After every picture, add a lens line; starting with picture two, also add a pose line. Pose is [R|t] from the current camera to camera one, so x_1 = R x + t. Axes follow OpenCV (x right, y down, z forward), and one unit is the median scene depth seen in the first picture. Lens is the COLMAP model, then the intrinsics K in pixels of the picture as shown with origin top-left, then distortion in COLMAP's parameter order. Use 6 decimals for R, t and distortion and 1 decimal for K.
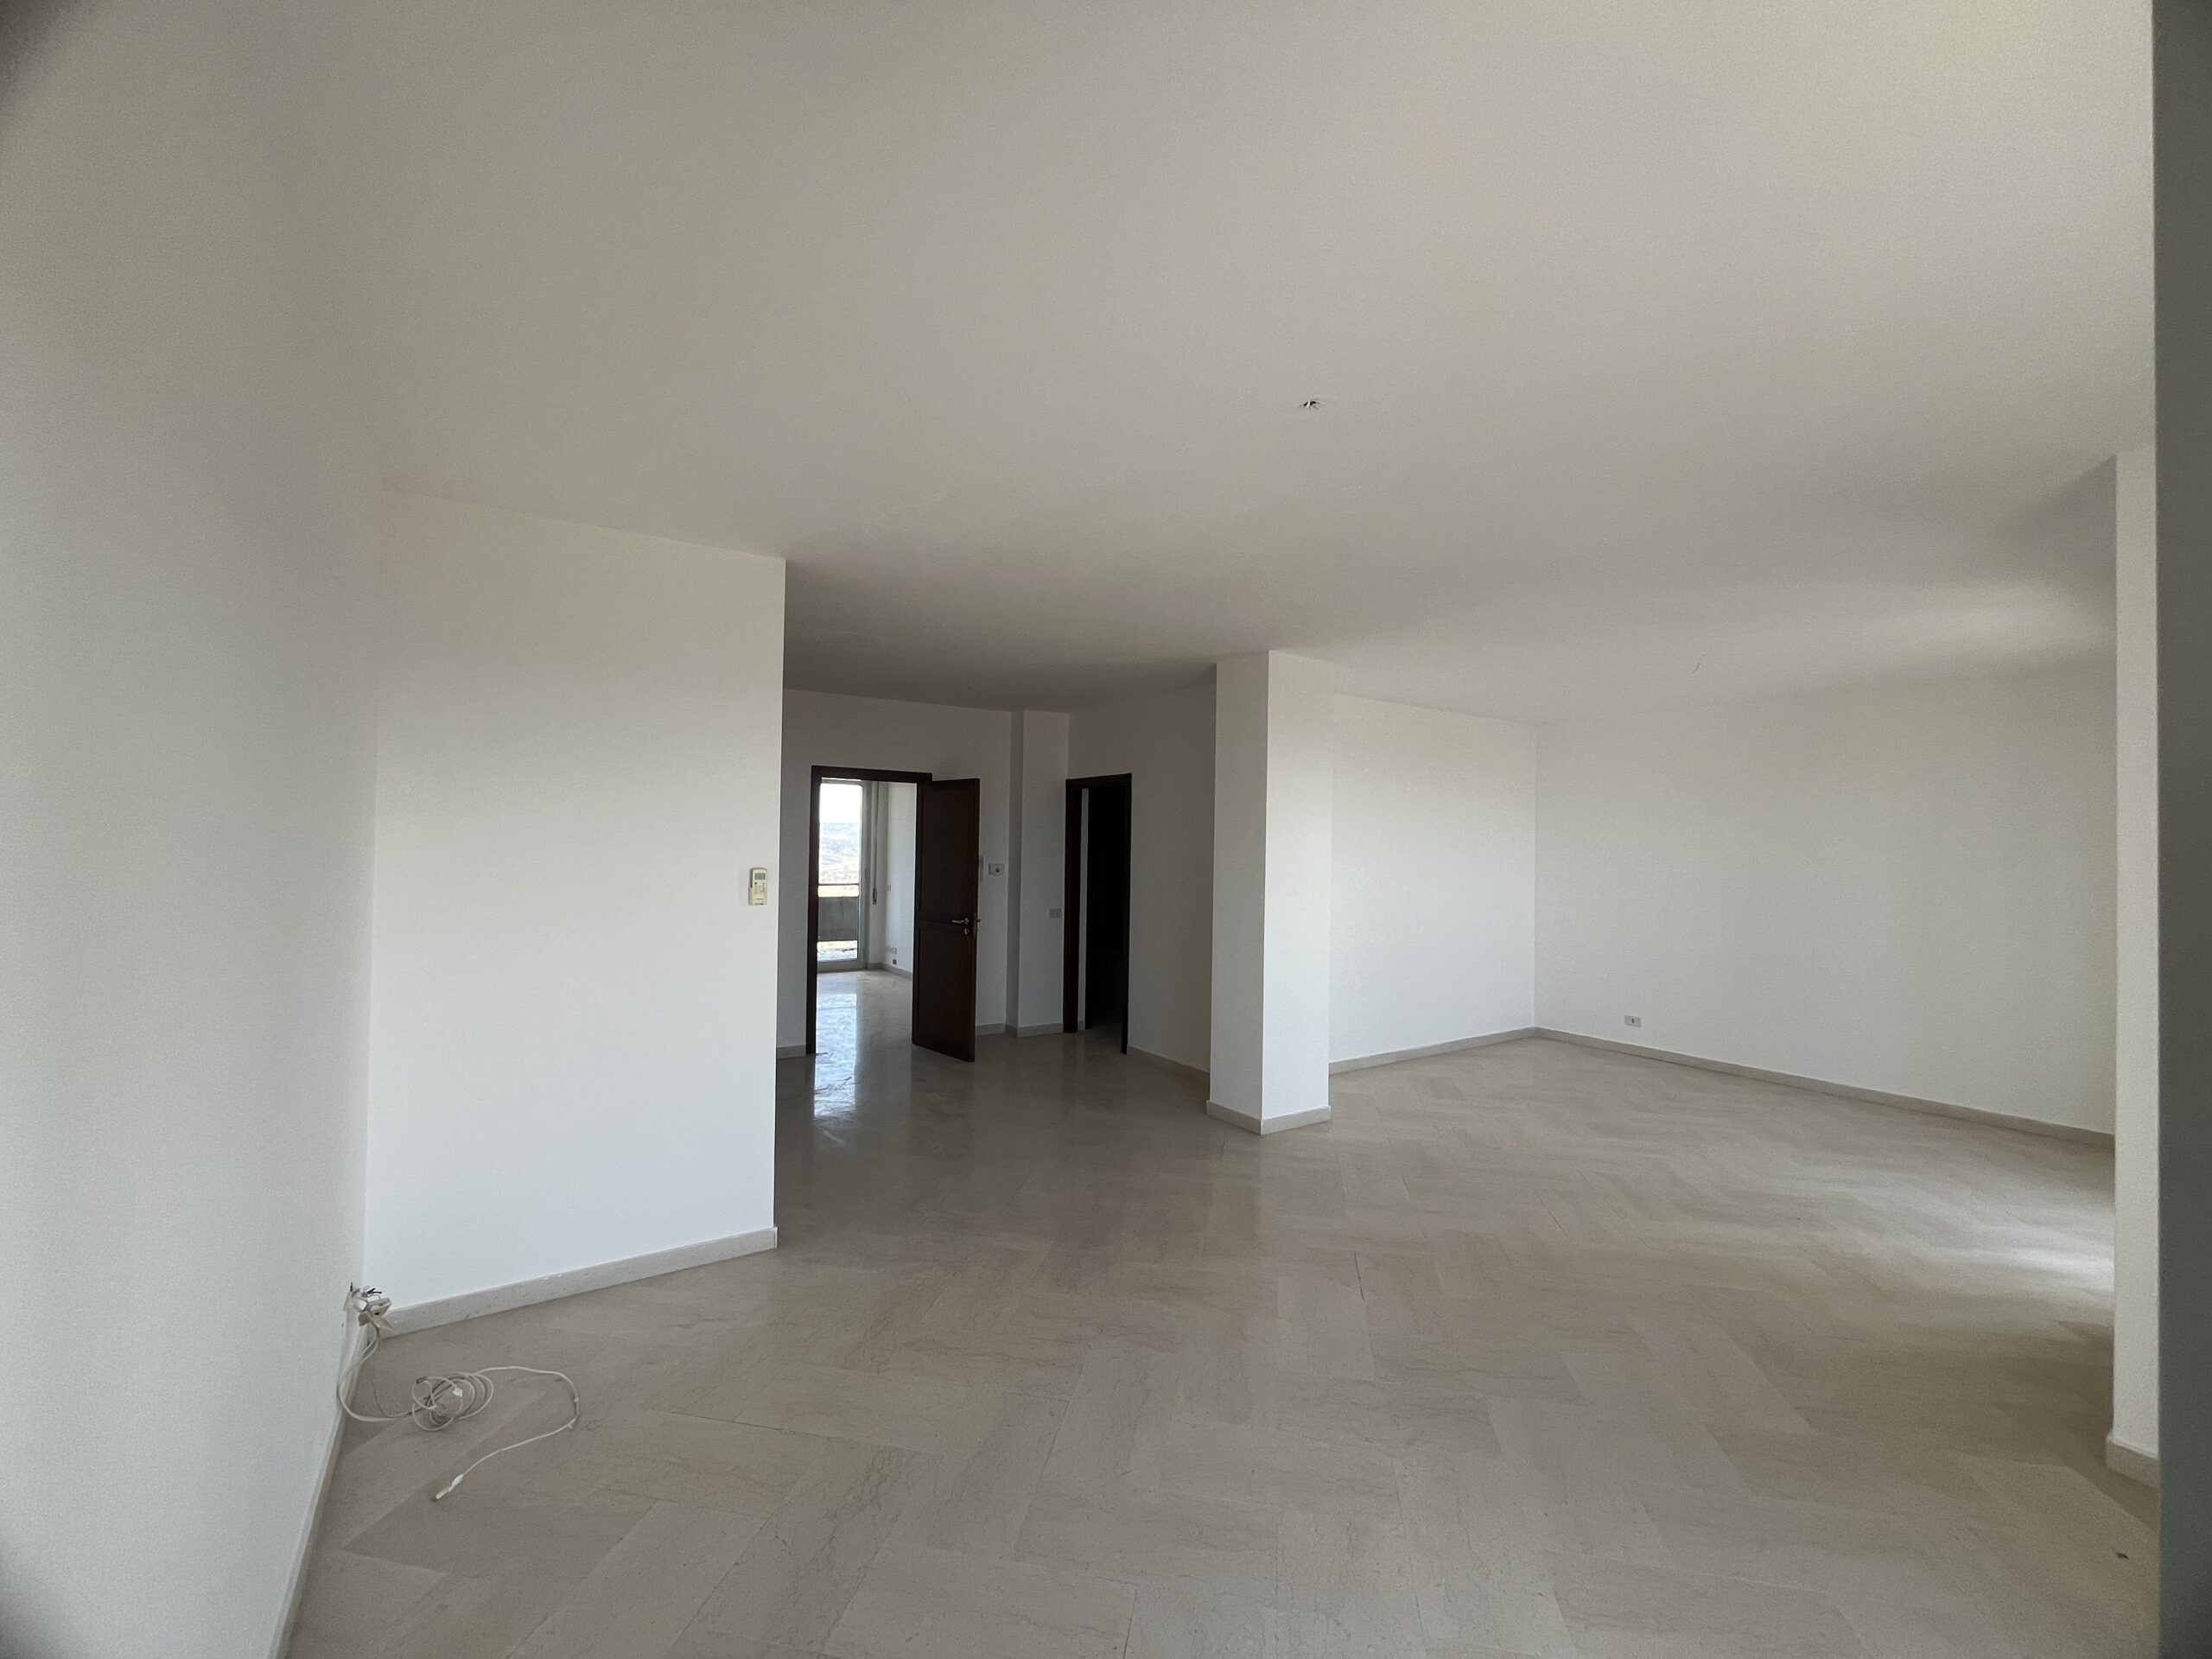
lens RADIAL K [[876.7, 0, 1098.0], [0, 876.7, 826.5], [0, 0, 1]] dist [-0.001814, -0.000608]
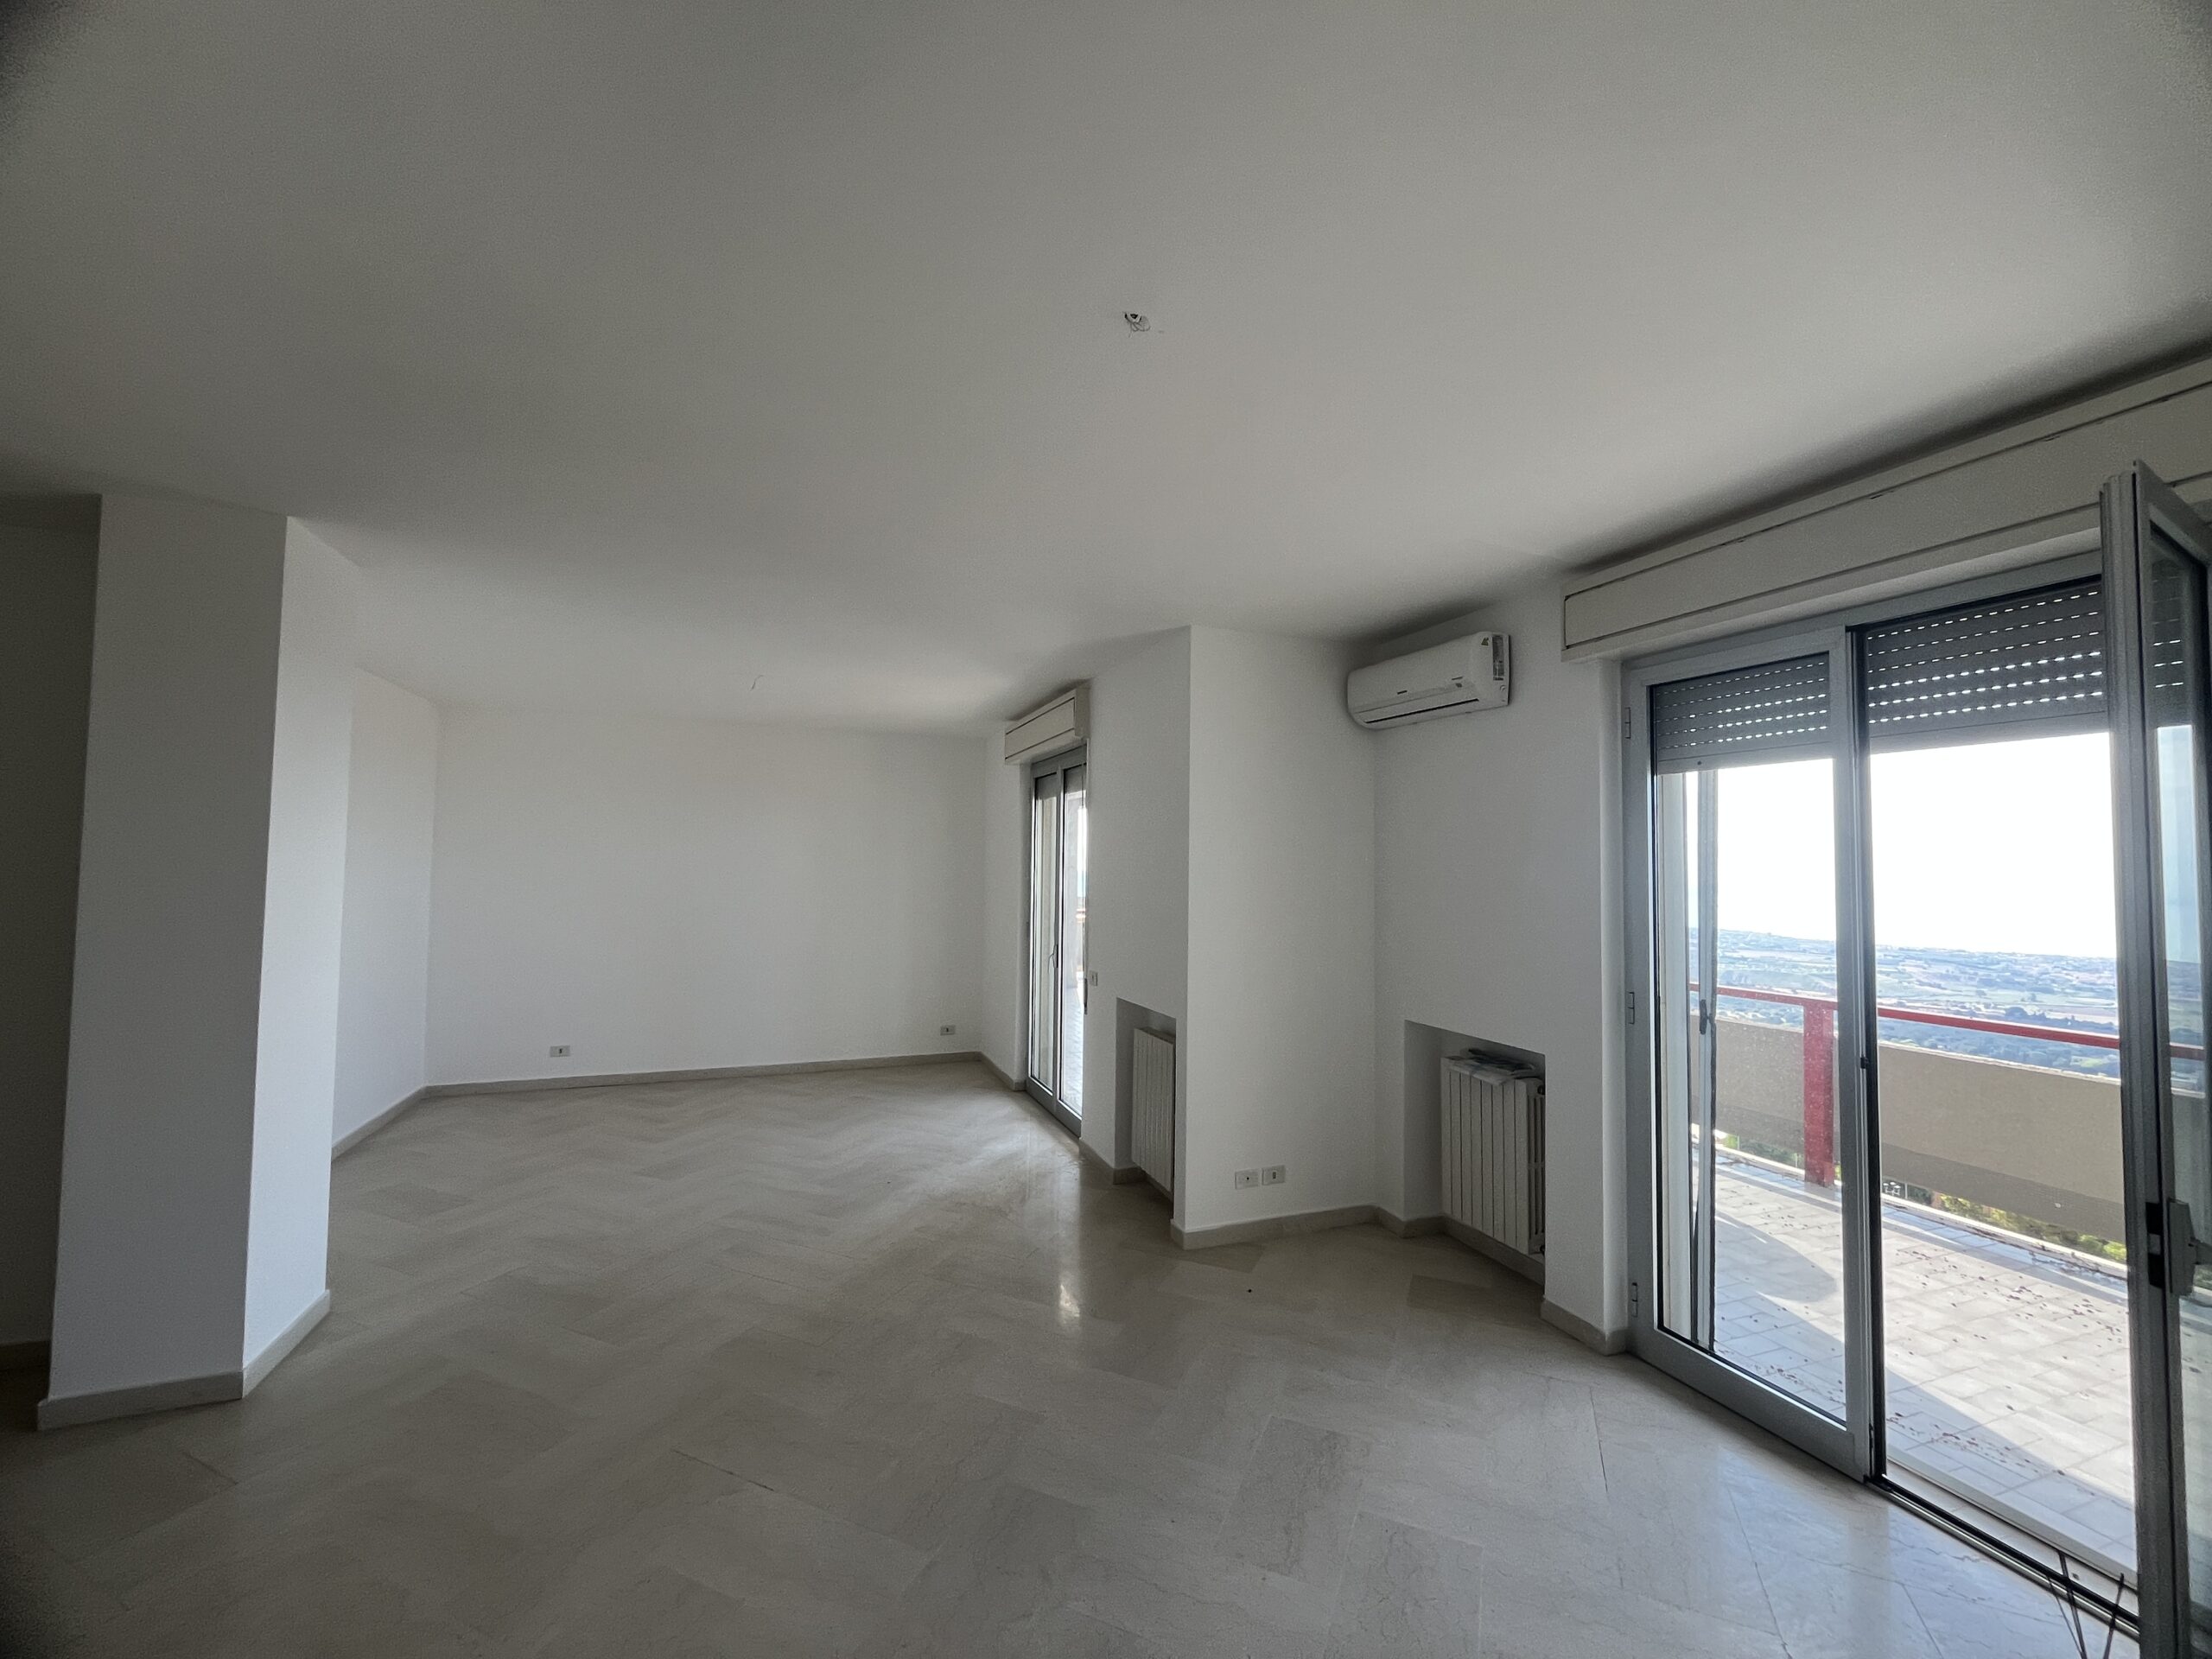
lens RADIAL K [[876.7, 0, 1098.0], [0, 876.7, 826.5], [0, 0, 1]] dist [-0.001814, -0.000608]
pose [[0.239722, 0.032207, 0.970307, -0.229849], [-0.026471, 0.999295, -0.026630, -0.006264], [-0.970481, -0.019301, 0.240405, 0.353102]]
